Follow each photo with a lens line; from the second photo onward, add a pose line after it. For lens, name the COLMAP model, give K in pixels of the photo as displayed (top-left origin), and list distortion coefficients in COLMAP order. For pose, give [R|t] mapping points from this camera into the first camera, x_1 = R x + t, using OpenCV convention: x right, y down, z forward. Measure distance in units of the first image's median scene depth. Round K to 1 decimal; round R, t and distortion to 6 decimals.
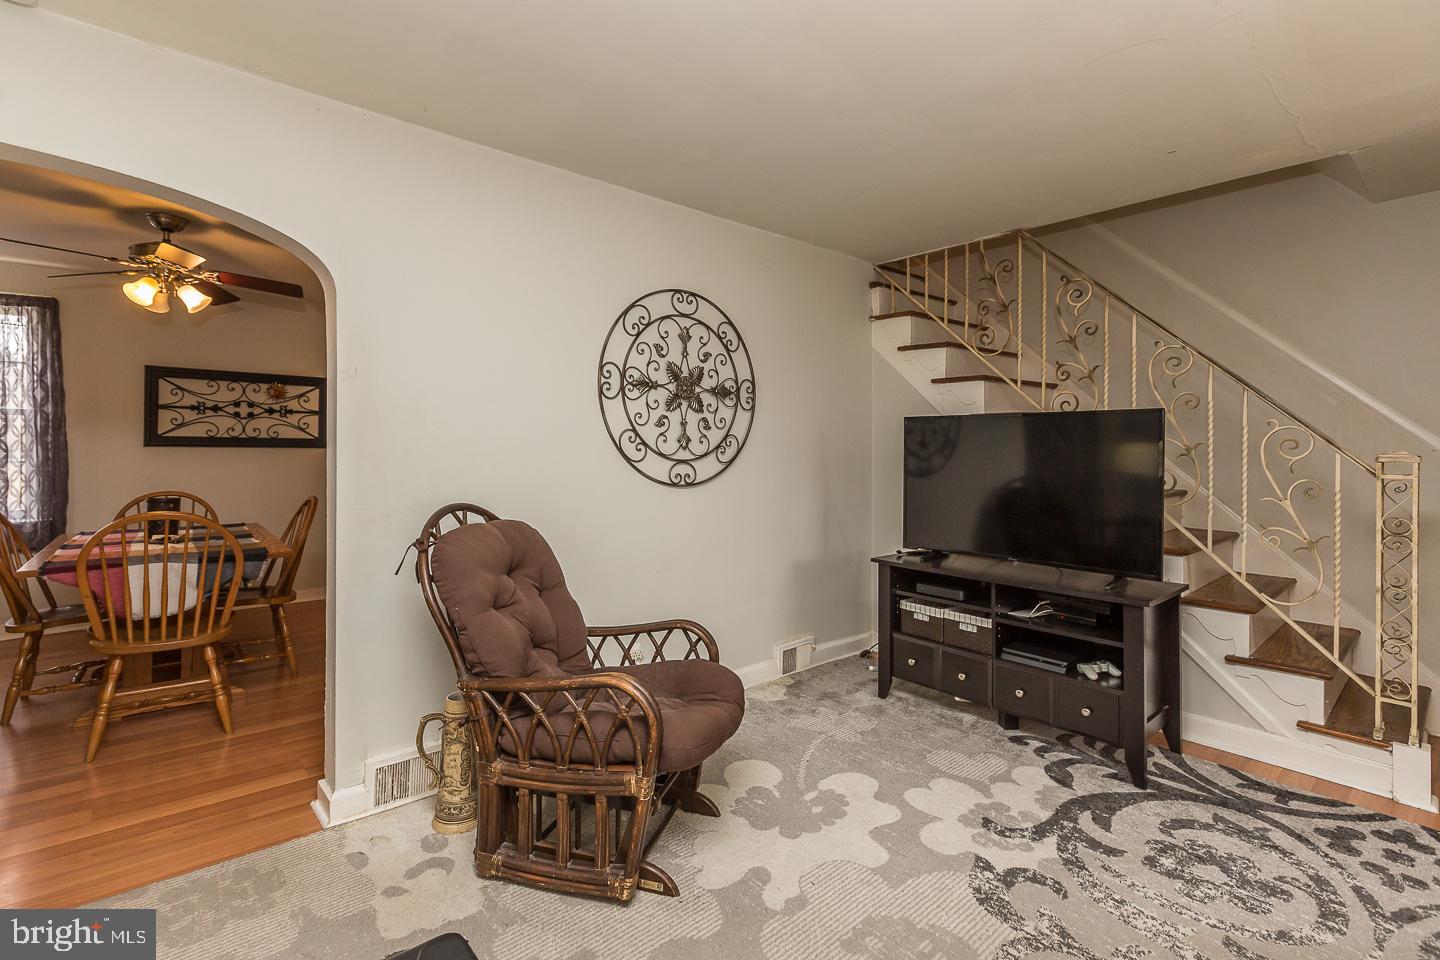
lens RADIAL K [[662.5, 0, 703.7], [0, 662.5, 457.9], [0, 0, 1]] dist [-0.000191, 0.000021]
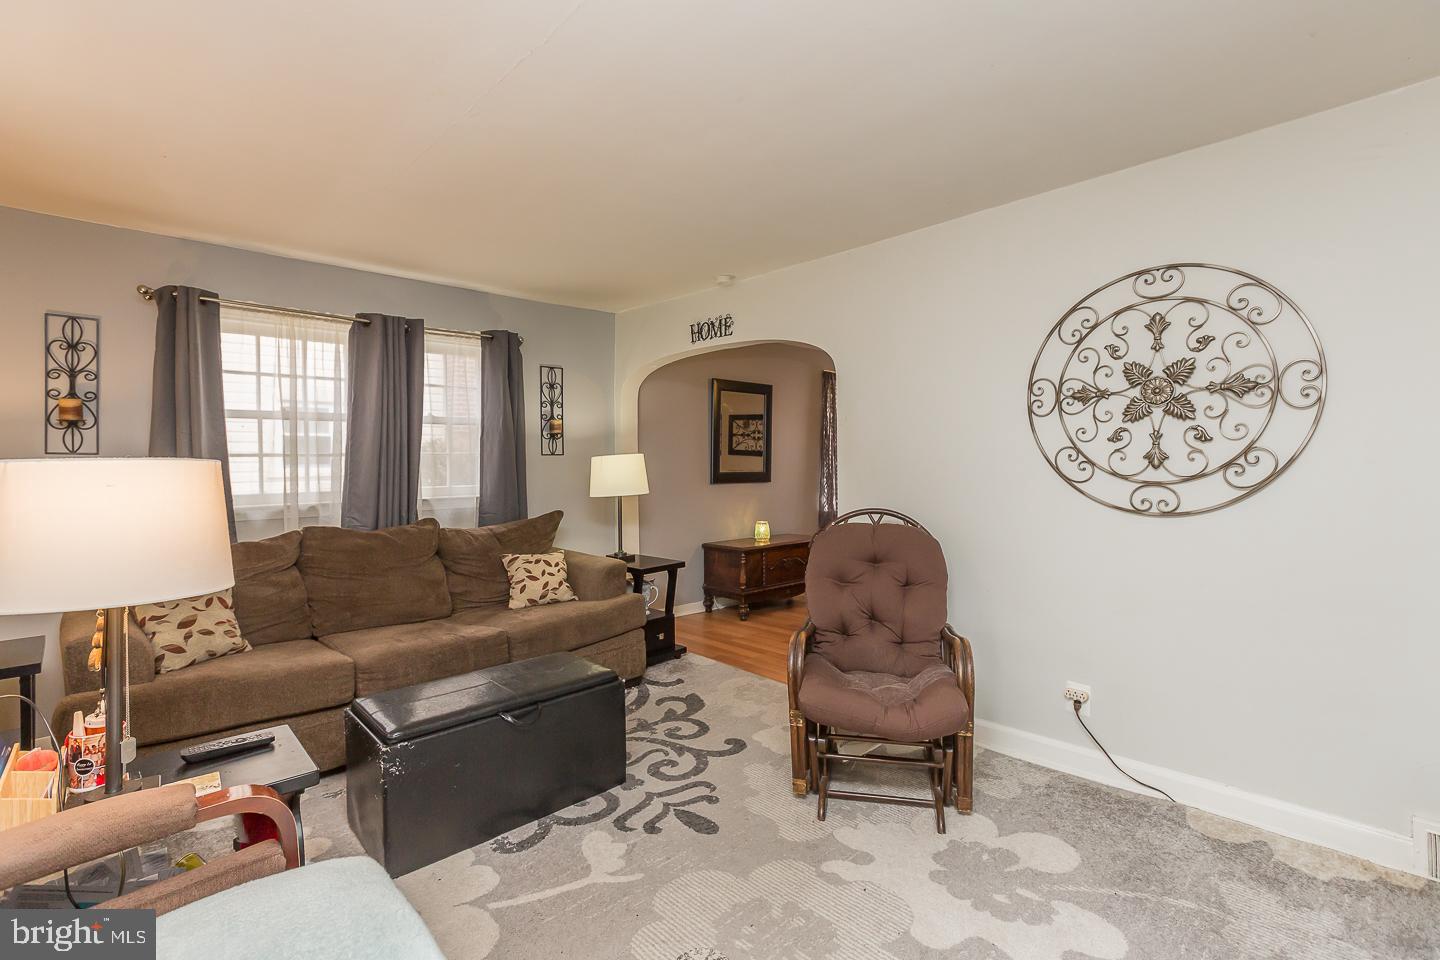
lens RADIAL K [[662.5, 0, 730.2], [0, 662.5, 474.9], [0, 0, 1]] dist [-0.000191, 0.000021]
pose [[0.069158, 0.015663, -0.997483, 0.742263], [-0.004324, 0.999872, 0.015400, -0.015864], [0.997596, 0.003248, 0.069217, 0.449279]]
